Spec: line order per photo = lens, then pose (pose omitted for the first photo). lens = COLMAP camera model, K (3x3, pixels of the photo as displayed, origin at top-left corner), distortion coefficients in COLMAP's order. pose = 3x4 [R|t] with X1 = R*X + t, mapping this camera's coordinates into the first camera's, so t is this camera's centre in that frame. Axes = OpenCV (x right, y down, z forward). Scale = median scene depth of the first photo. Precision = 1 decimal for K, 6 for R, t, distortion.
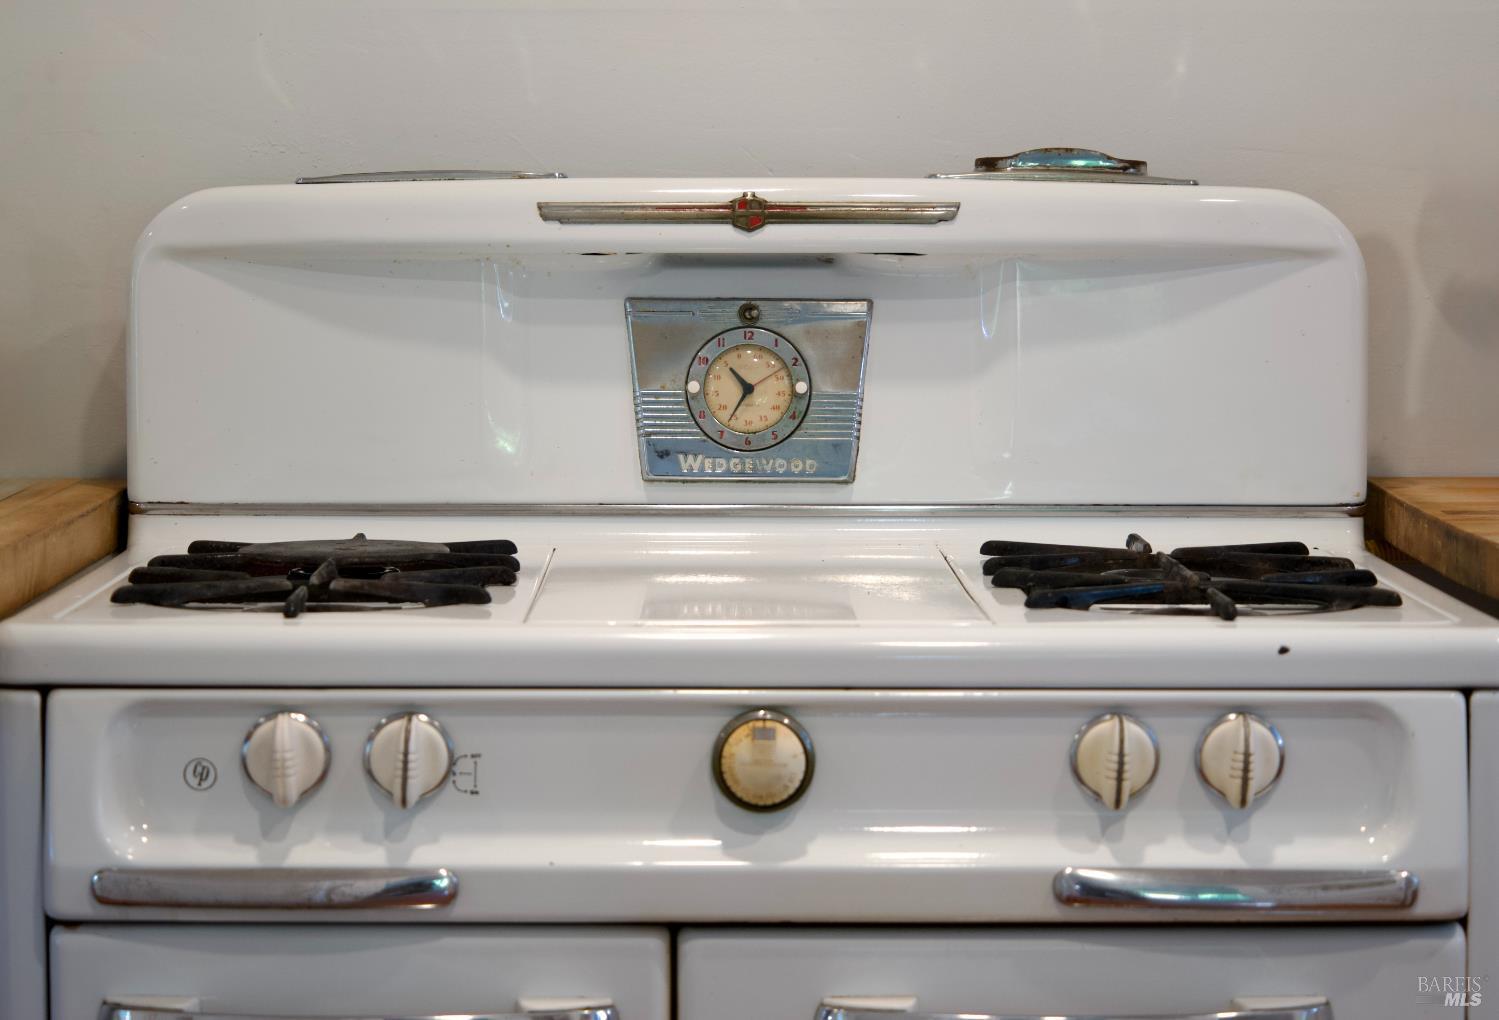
lens RADIAL K [[3701.5, 0, 749.7], [0, 3701.5, 508.8], [0, 0, 1]] dist [-0.000773, 0.000000]
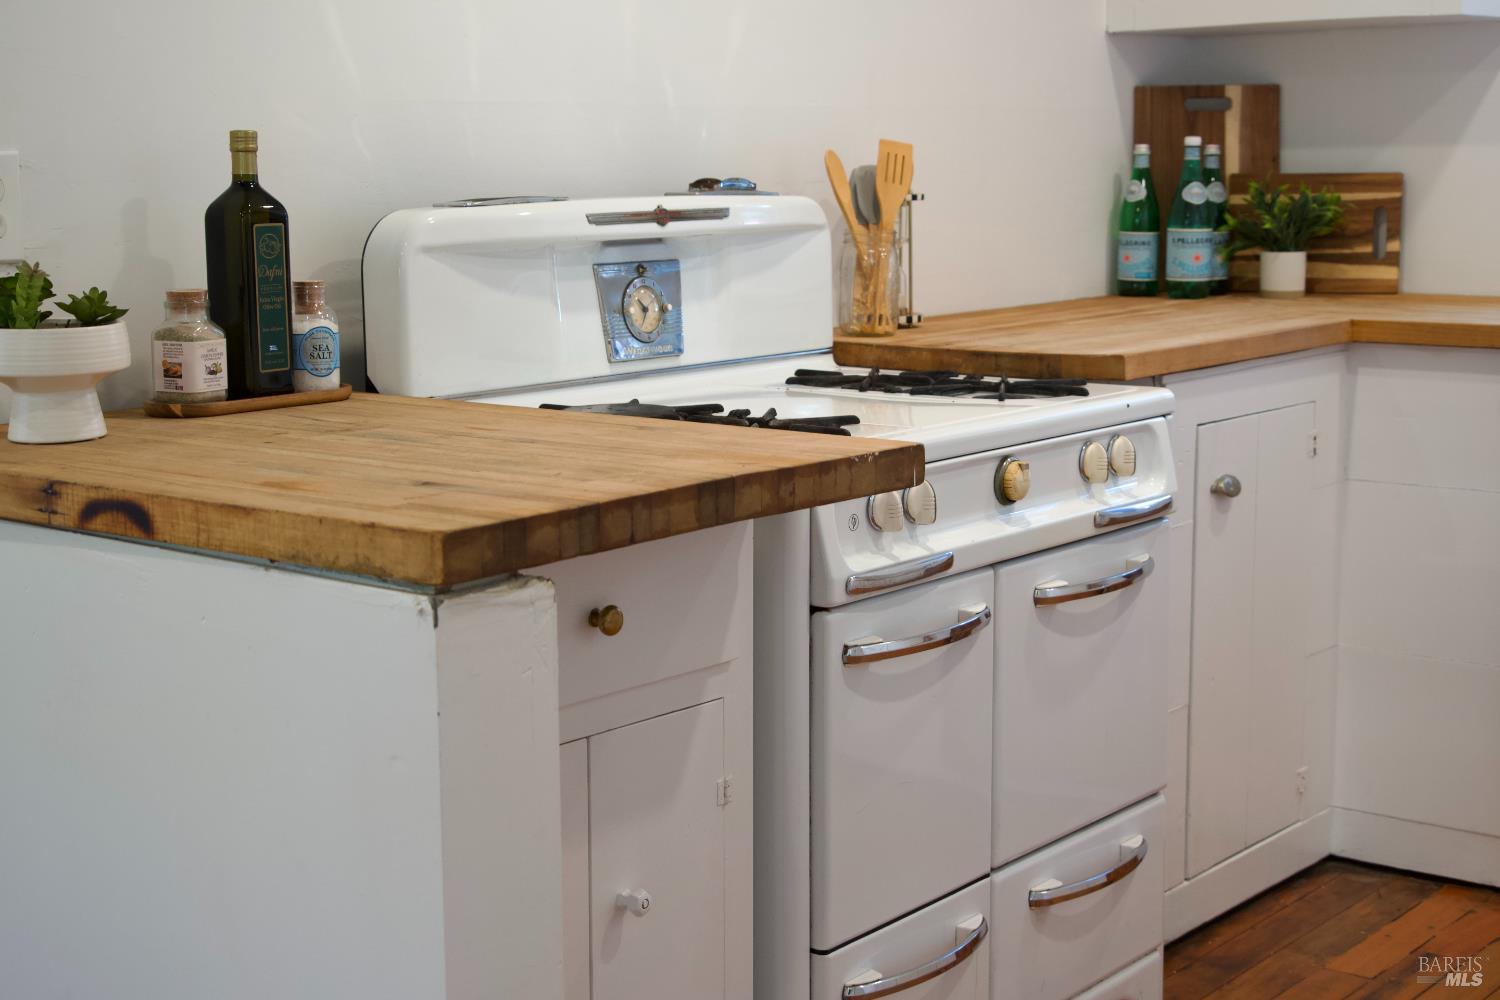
lens RADIAL K [[2187.0, 0, 750.3], [0, 2187.0, 501.7], [0, 0, 1]] dist [0.019587, 0.000000]
pose [[0.648189, -0.127426, 0.750742, -0.823437], [0.070028, 0.991697, 0.107862, -0.052262], [-0.758253, -0.017342, 0.651730, 0.233180]]
